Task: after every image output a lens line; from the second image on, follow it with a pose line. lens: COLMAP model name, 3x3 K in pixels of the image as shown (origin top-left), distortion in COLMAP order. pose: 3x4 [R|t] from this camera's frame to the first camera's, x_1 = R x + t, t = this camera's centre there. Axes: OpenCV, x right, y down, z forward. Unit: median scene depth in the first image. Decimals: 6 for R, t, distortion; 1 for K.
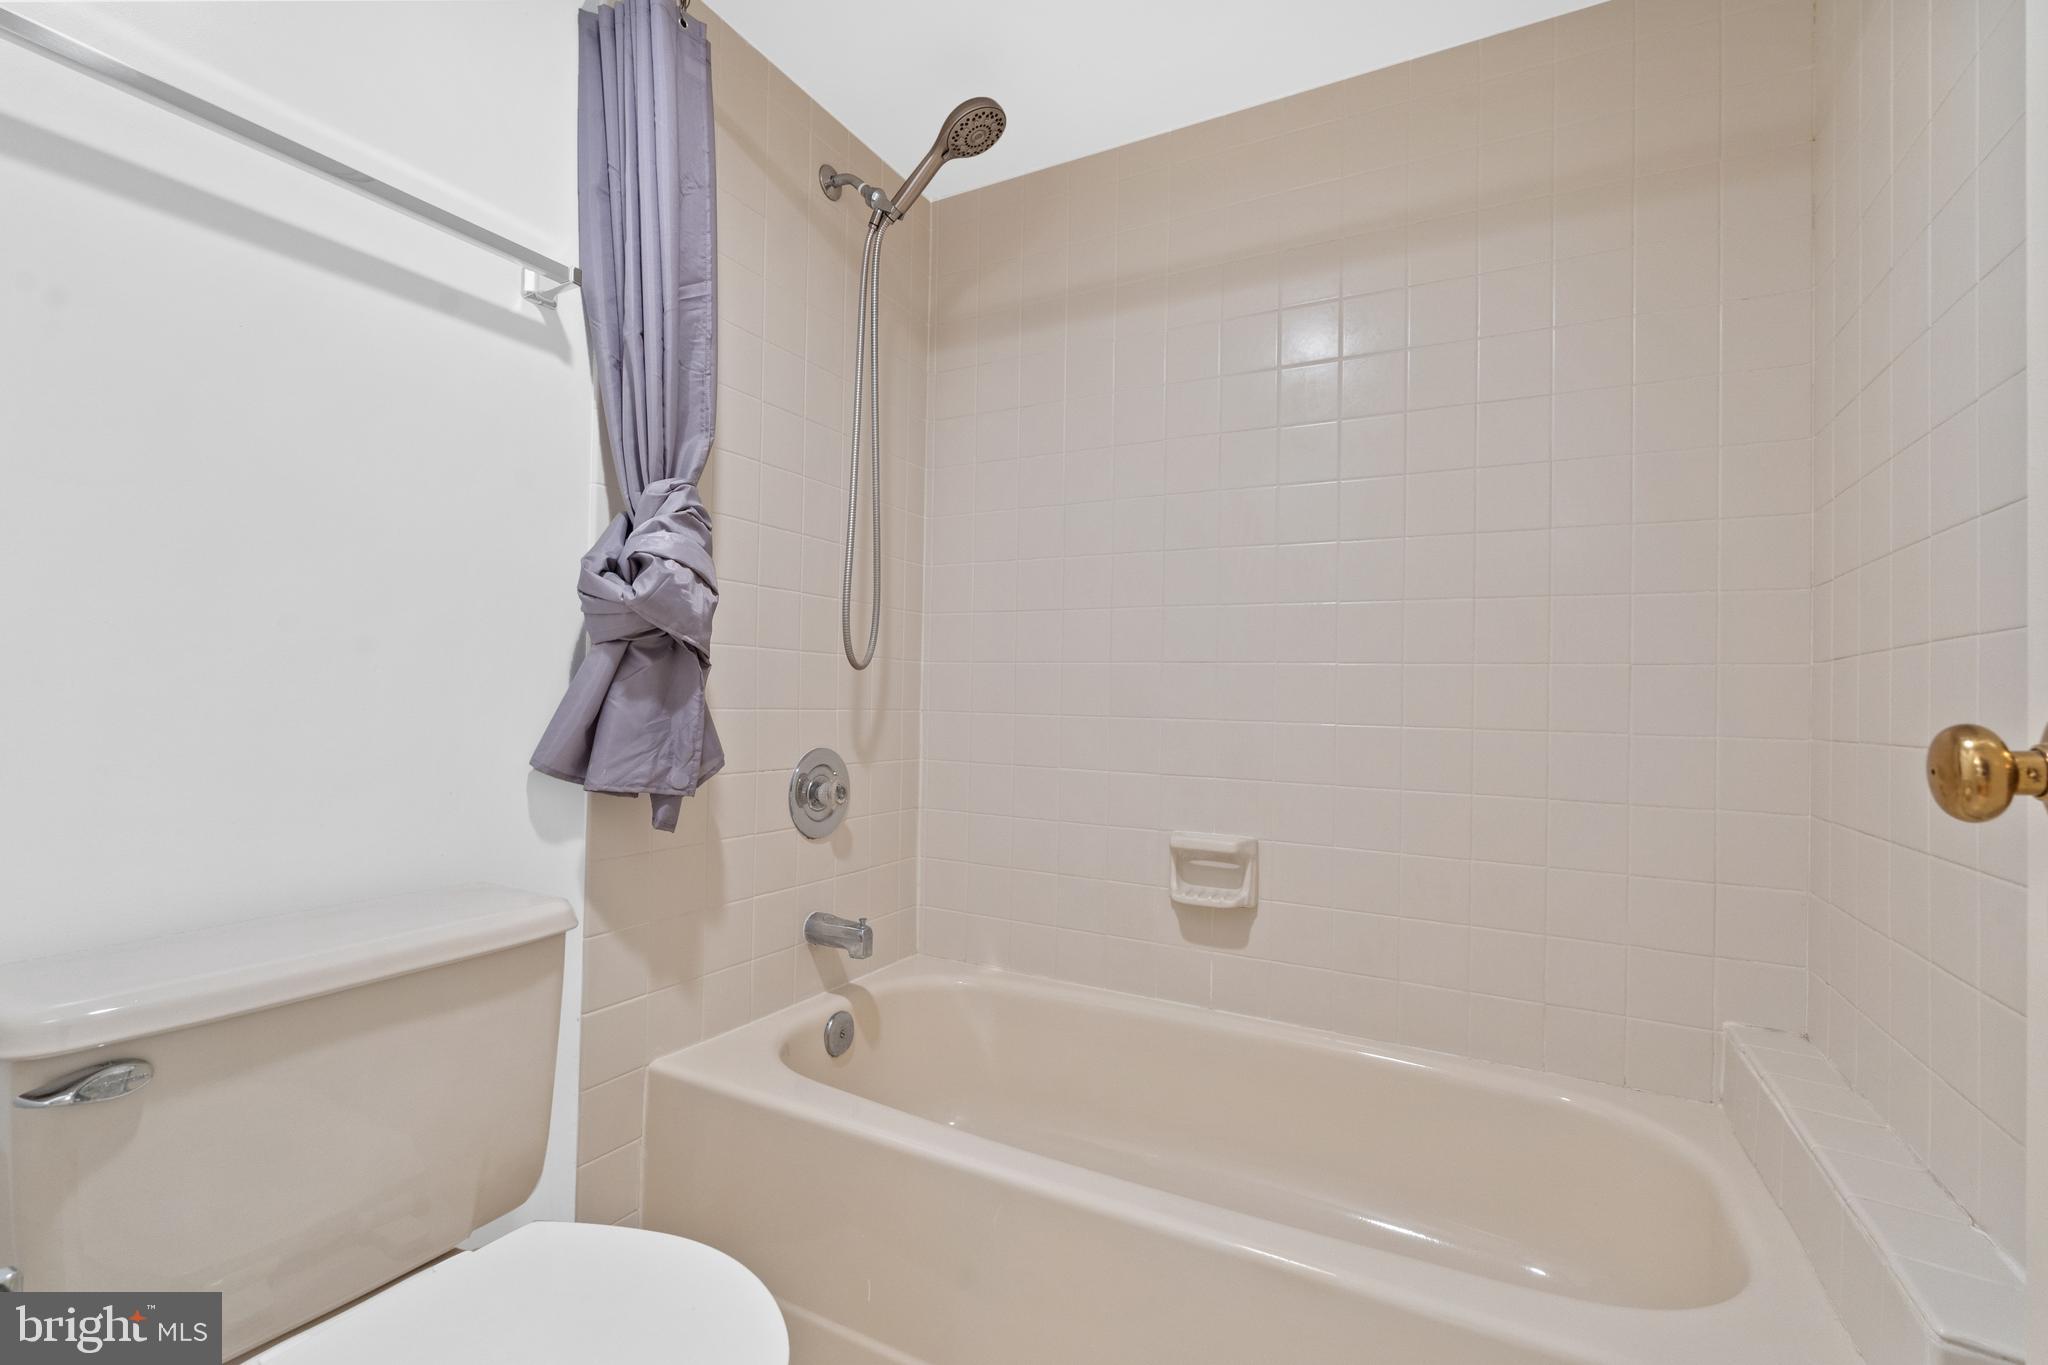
lens RADIAL K [[919.4, 0, 1024.0], [0, 919.4, 682.5], [0, 0, 1]] dist [-0.001620, -0.000210]
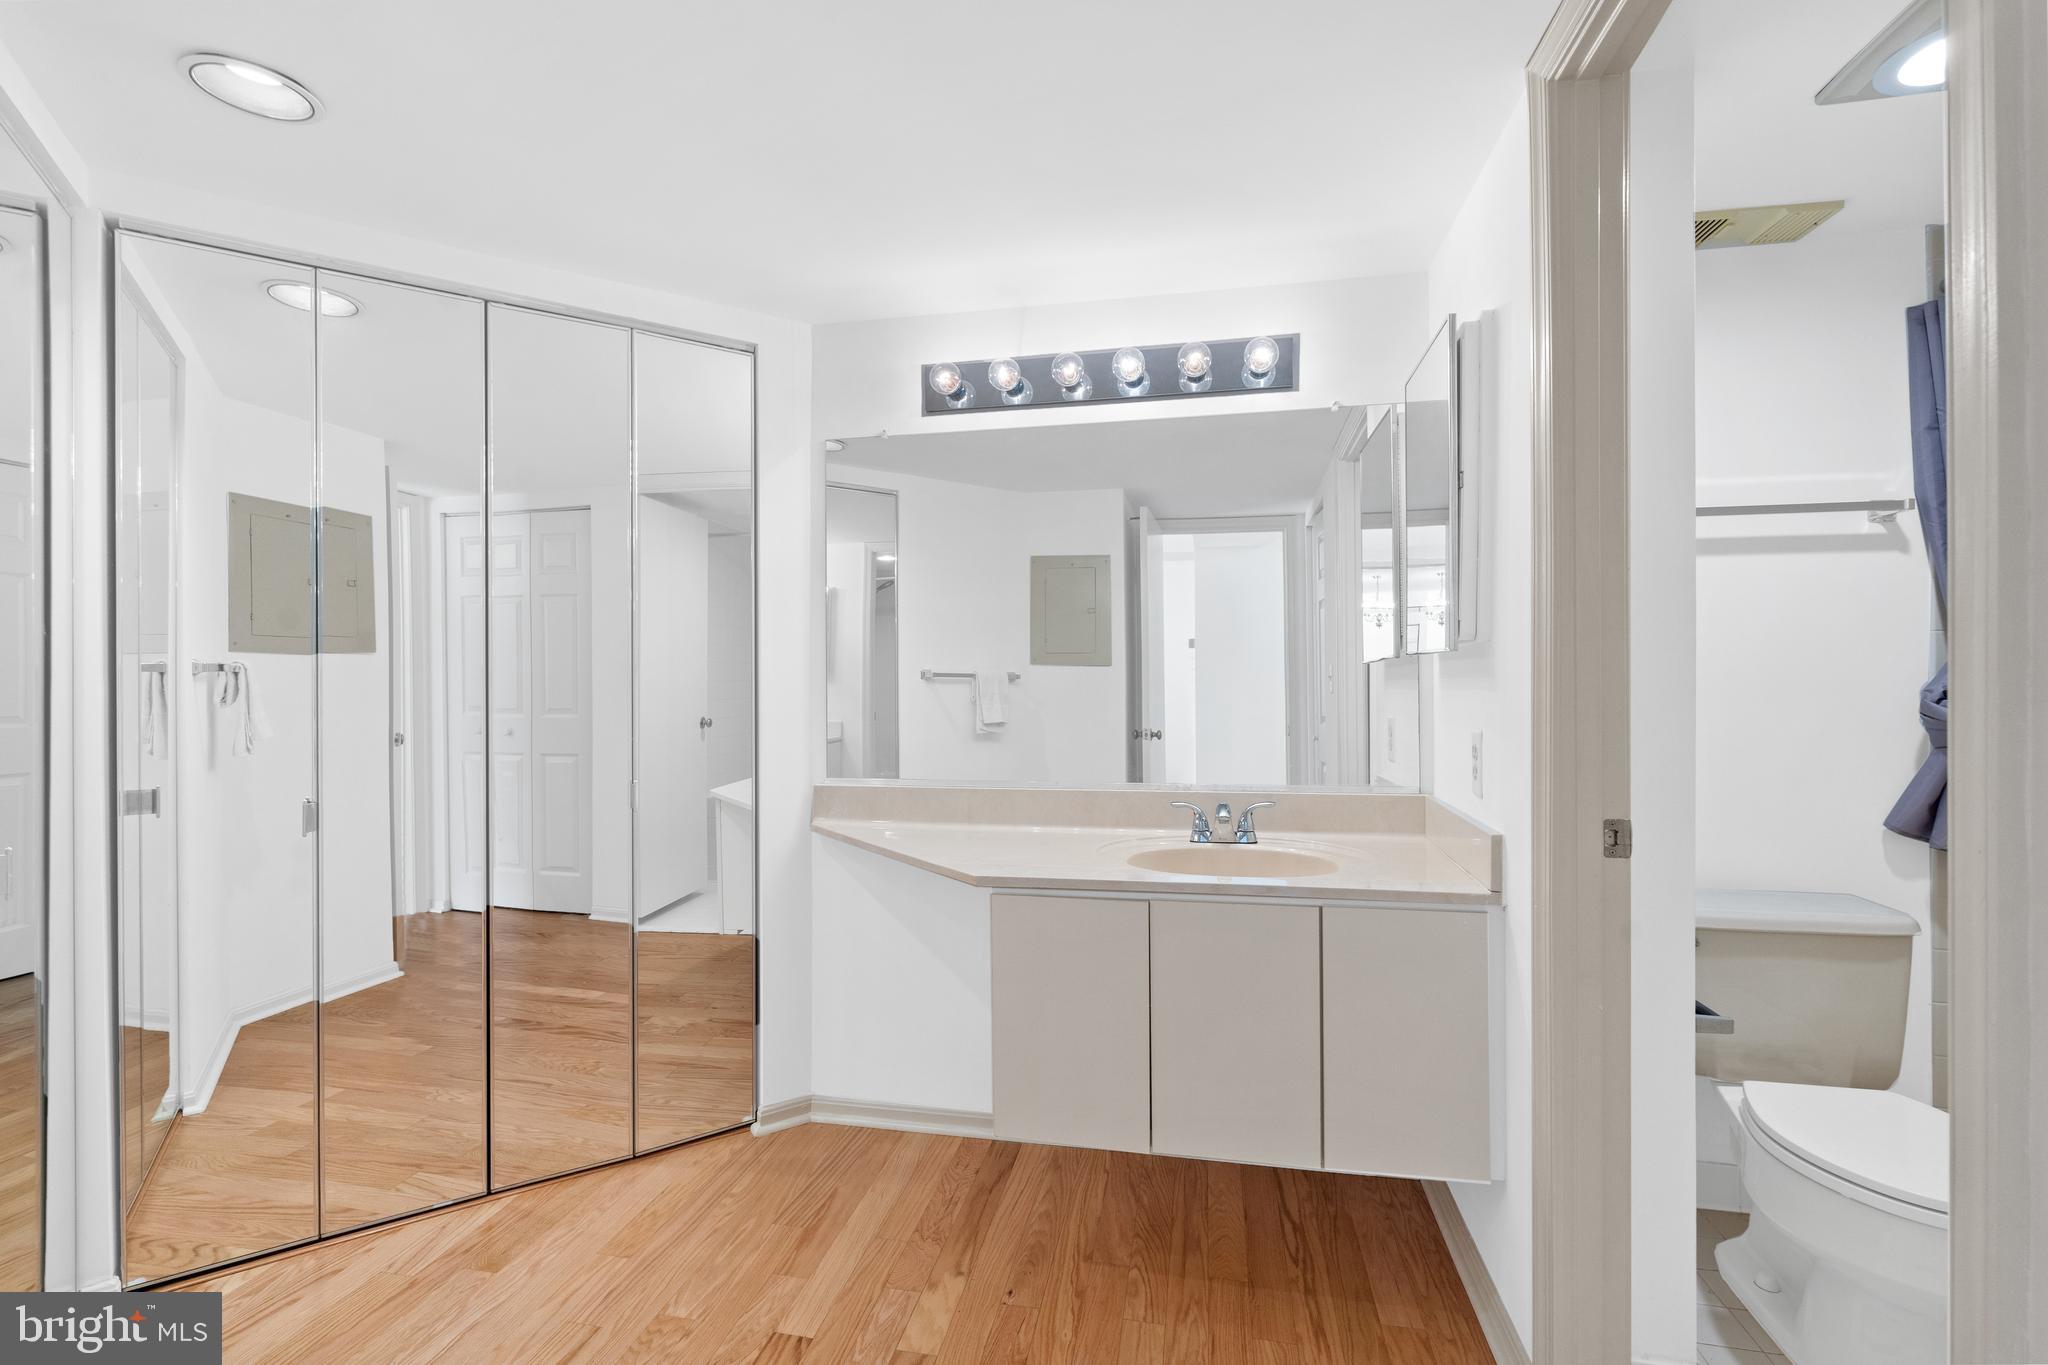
lens RADIAL K [[898.3, 0, 1021.4], [0, 898.3, 673.3], [0, 0, 1]] dist [-0.004965, -0.000504]
pose [[0.324927, -0.010988, -0.945675, 0.296809], [0.022881, 0.999731, -0.003755, -0.132993], [0.945462, -0.020418, 0.325091, -0.608388]]
